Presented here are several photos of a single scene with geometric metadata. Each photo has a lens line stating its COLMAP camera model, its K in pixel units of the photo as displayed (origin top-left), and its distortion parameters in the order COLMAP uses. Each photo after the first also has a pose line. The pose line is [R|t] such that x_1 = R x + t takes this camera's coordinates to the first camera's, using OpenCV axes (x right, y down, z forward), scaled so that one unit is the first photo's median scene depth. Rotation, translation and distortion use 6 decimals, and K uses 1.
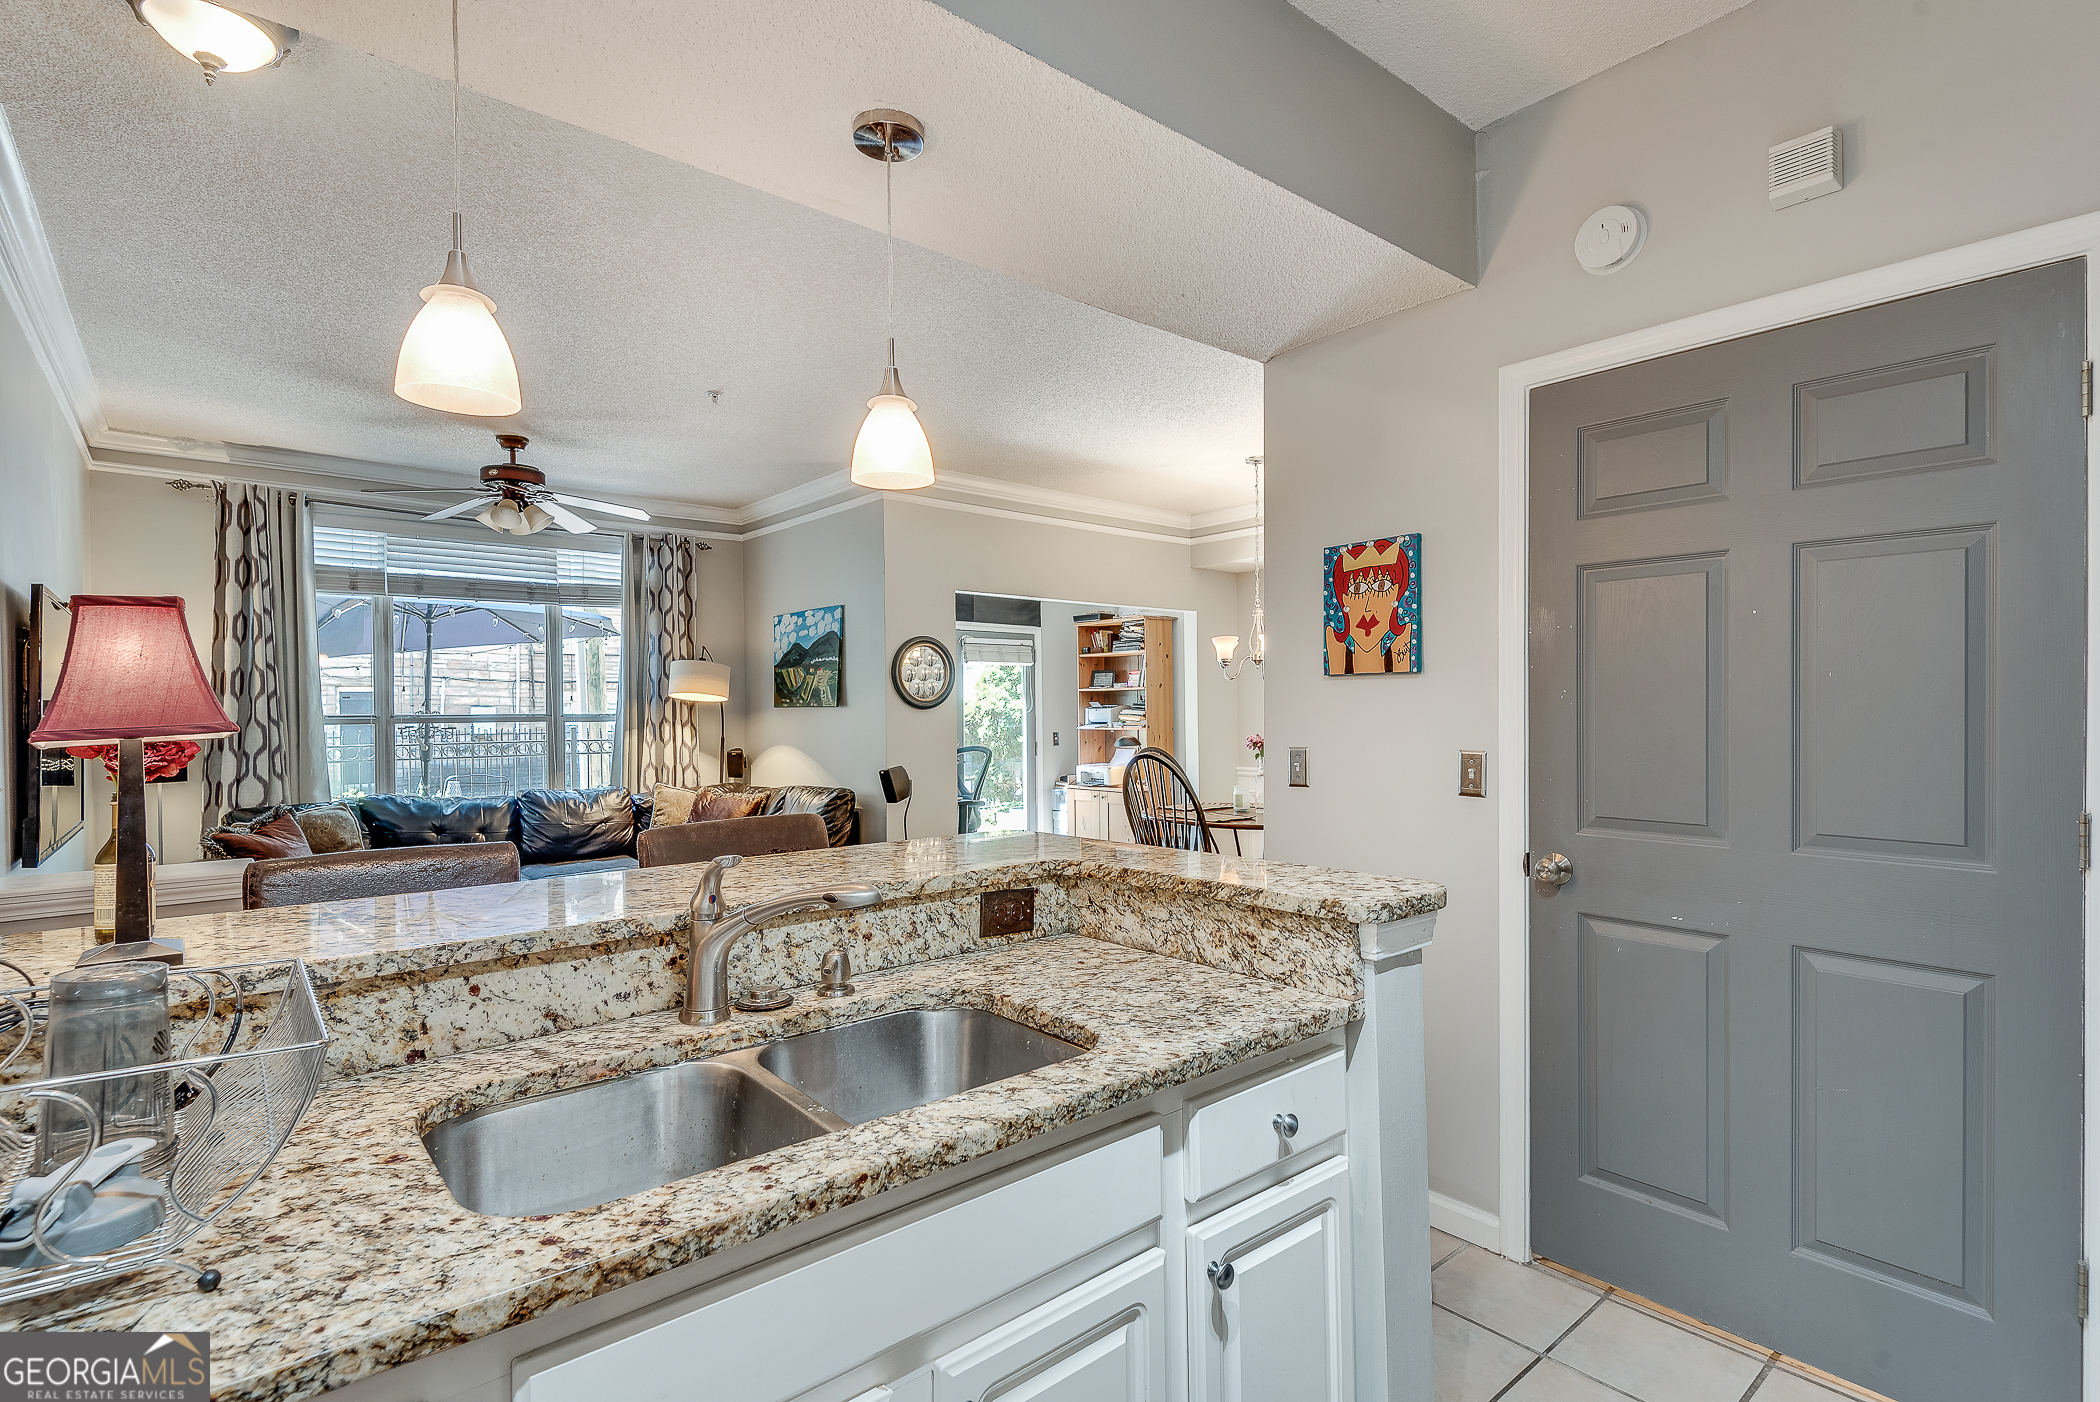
lens RADIAL K [[992.2, 0, 1048.1], [0, 992.2, 718.6], [0, 0, 1]] dist [0.001412, -0.012538]
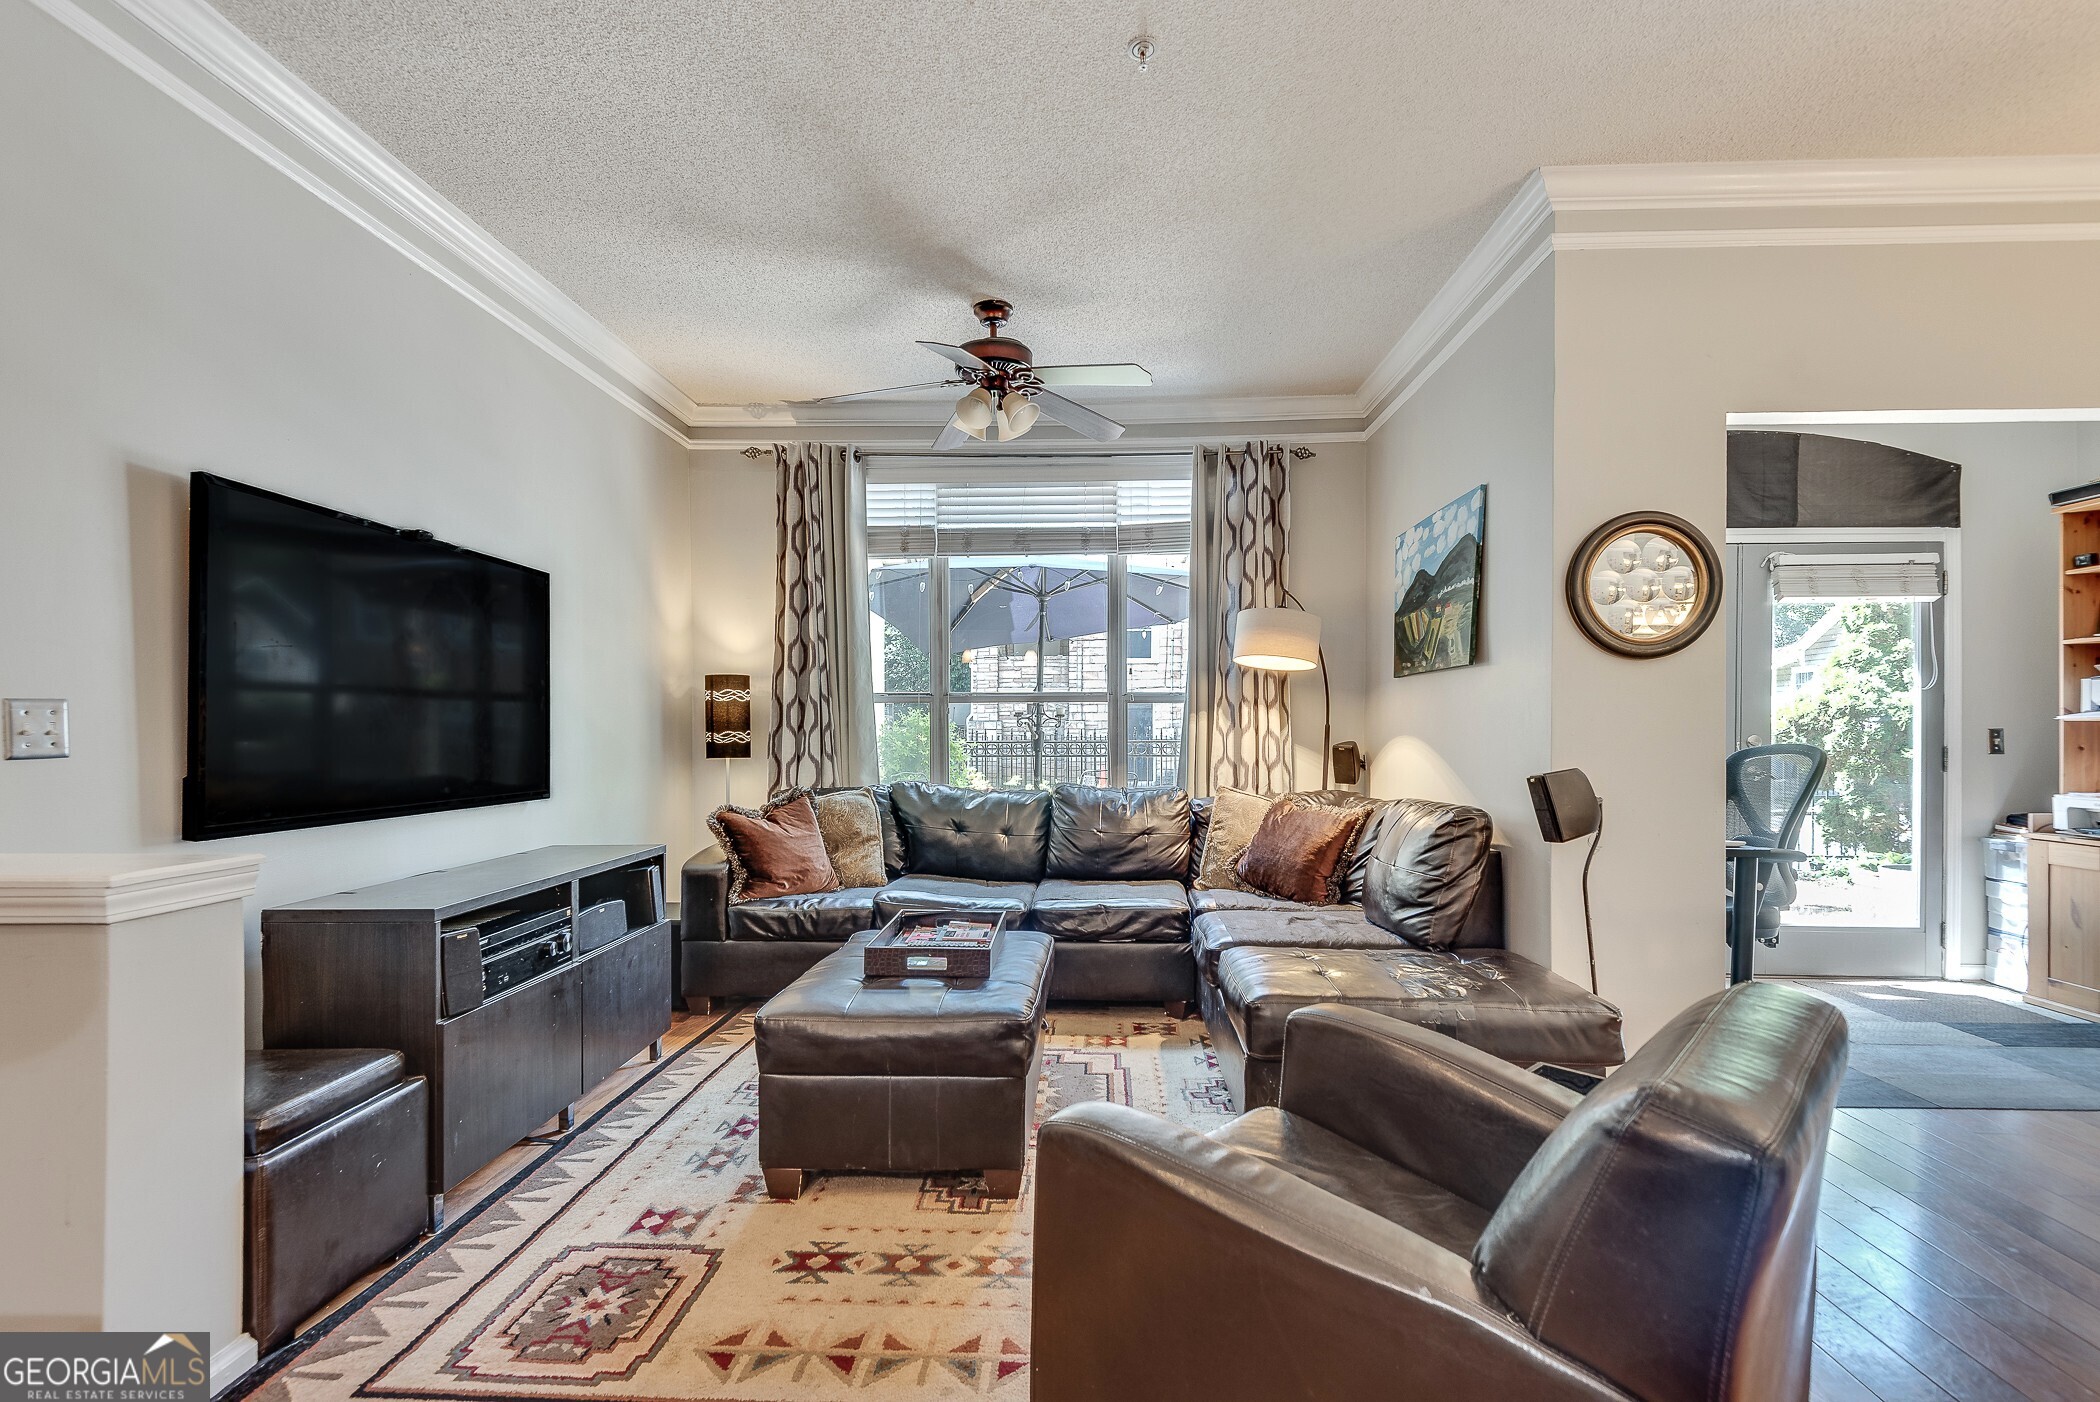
lens RADIAL K [[968.7, 0, 1047.3], [0, 968.7, 737.2], [0, 0, 1]] dist [0.039825, -0.026104]
pose [[0.732004, 0.011602, -0.681201, -0.007755], [-0.009583, 0.999931, 0.006733, 0.028312], [0.681233, 0.001600, 0.732065, 0.417356]]
